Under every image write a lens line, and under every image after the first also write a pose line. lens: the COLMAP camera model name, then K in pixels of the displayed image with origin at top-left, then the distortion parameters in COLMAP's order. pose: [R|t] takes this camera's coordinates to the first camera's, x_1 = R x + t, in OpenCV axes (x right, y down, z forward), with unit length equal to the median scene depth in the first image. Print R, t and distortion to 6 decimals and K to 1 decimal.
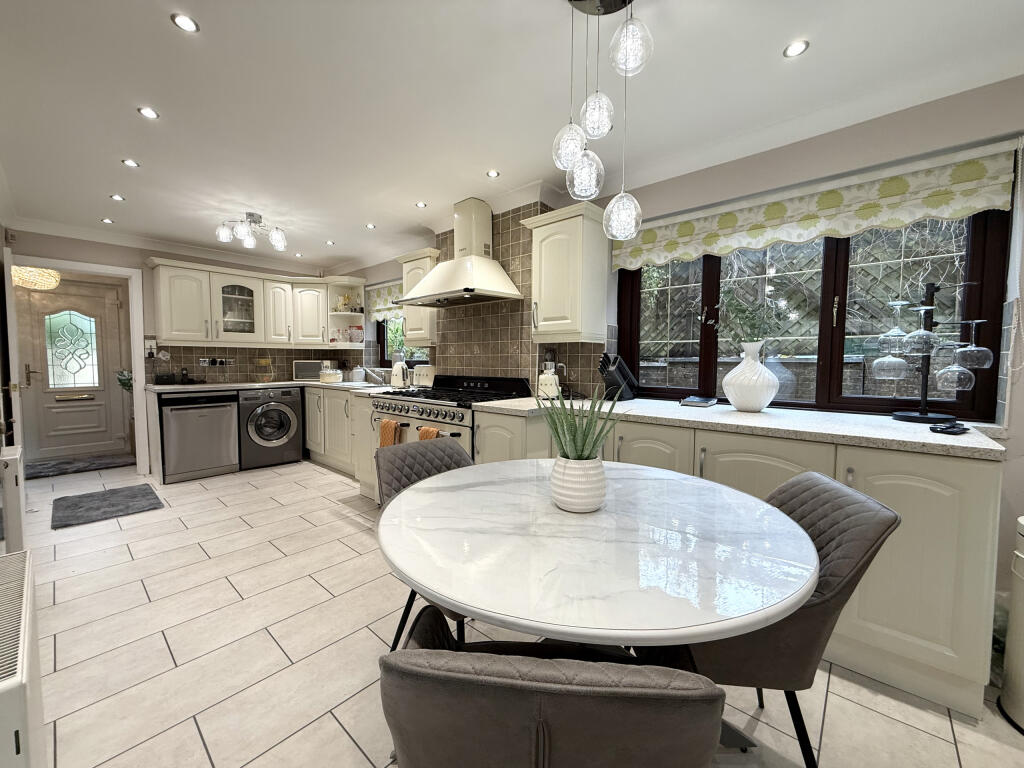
lens RADIAL K [[407.2, 0, 514.6], [0, 407.2, 385.1], [0, 0, 1]] dist [-0.000304, -0.000250]
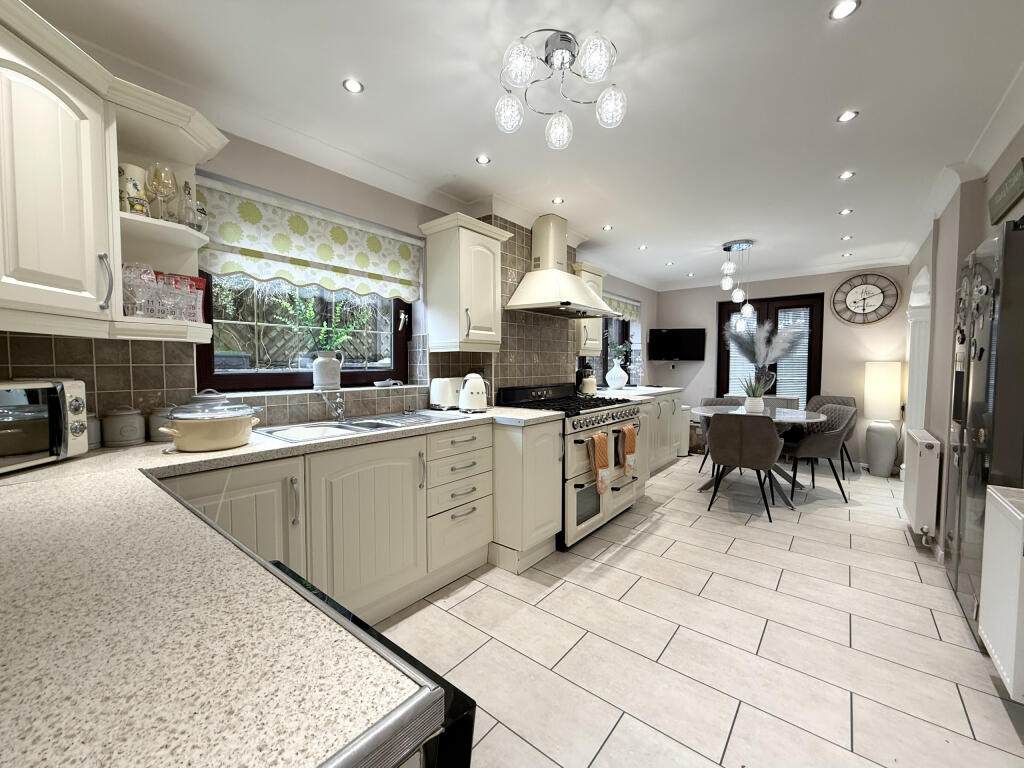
lens RADIAL K [[407.2, 0, 505.1], [0, 407.2, 389.5], [0, 0, 1]] dist [-0.000304, -0.000250]
pose [[-0.026259, -0.059911, 0.997858, -0.995796], [0.057991, 0.996430, 0.061351, -0.072180], [-0.997972, 0.059478, -0.022691, 0.994272]]
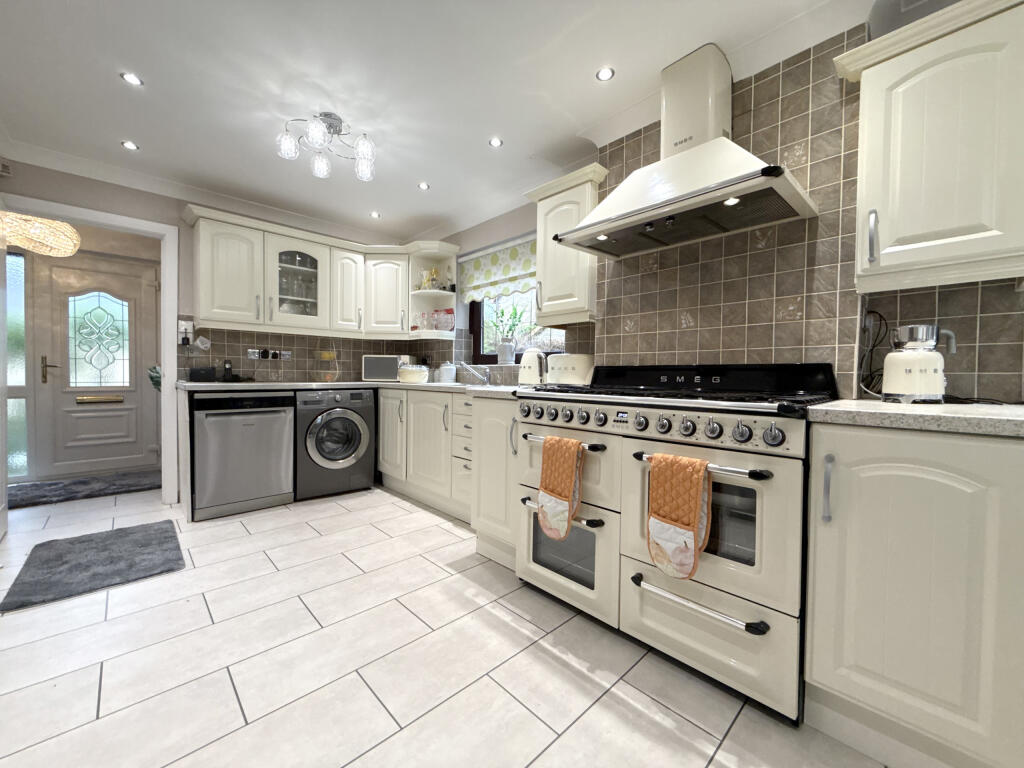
lens RADIAL K [[407.2, 0, 514.6], [0, 407.2, 384.7], [0, 0, 1]] dist [-0.000304, -0.000250]
pose [[0.996499, 0.008880, -0.083127, -0.263025], [-0.011913, 0.999279, -0.036054, 0.027522], [0.082747, 0.036918, 0.995887, 0.353570]]
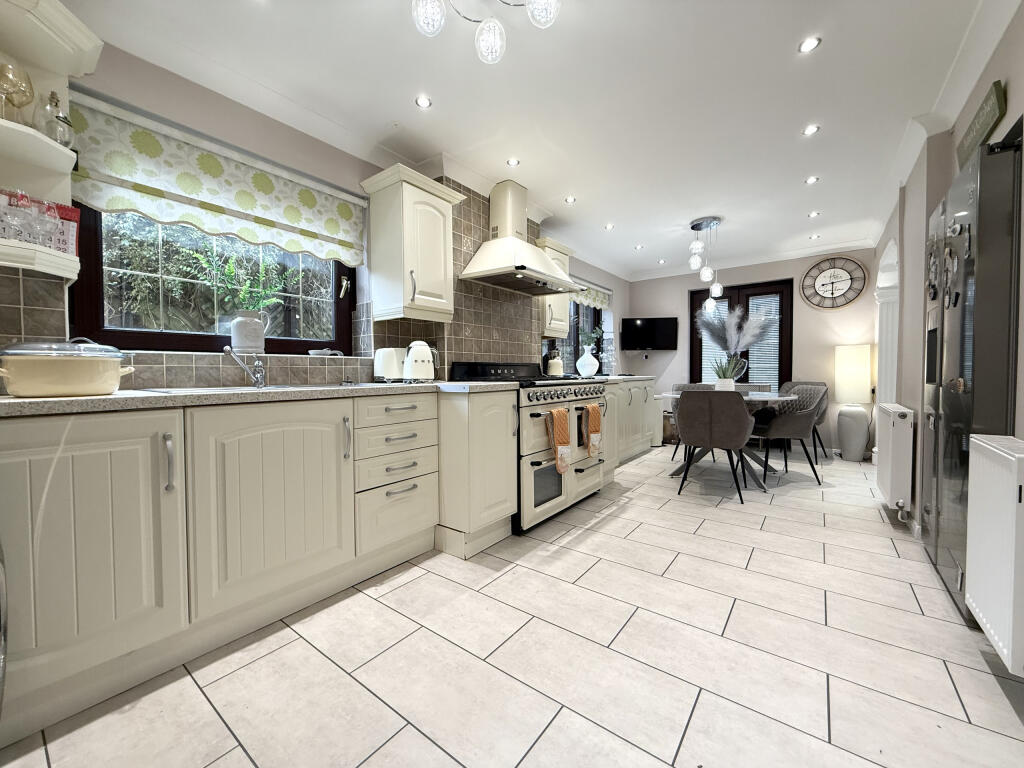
lens RADIAL K [[407.2, 0, 501.7], [0, 407.2, 385.1], [0, 0, 1]] dist [-0.000304, -0.000250]
pose [[-0.062913, -0.039168, 0.997250, -0.941060], [0.063518, 0.997047, 0.043167, -0.008586], [-0.995996, 0.066059, -0.060239, 0.943633]]
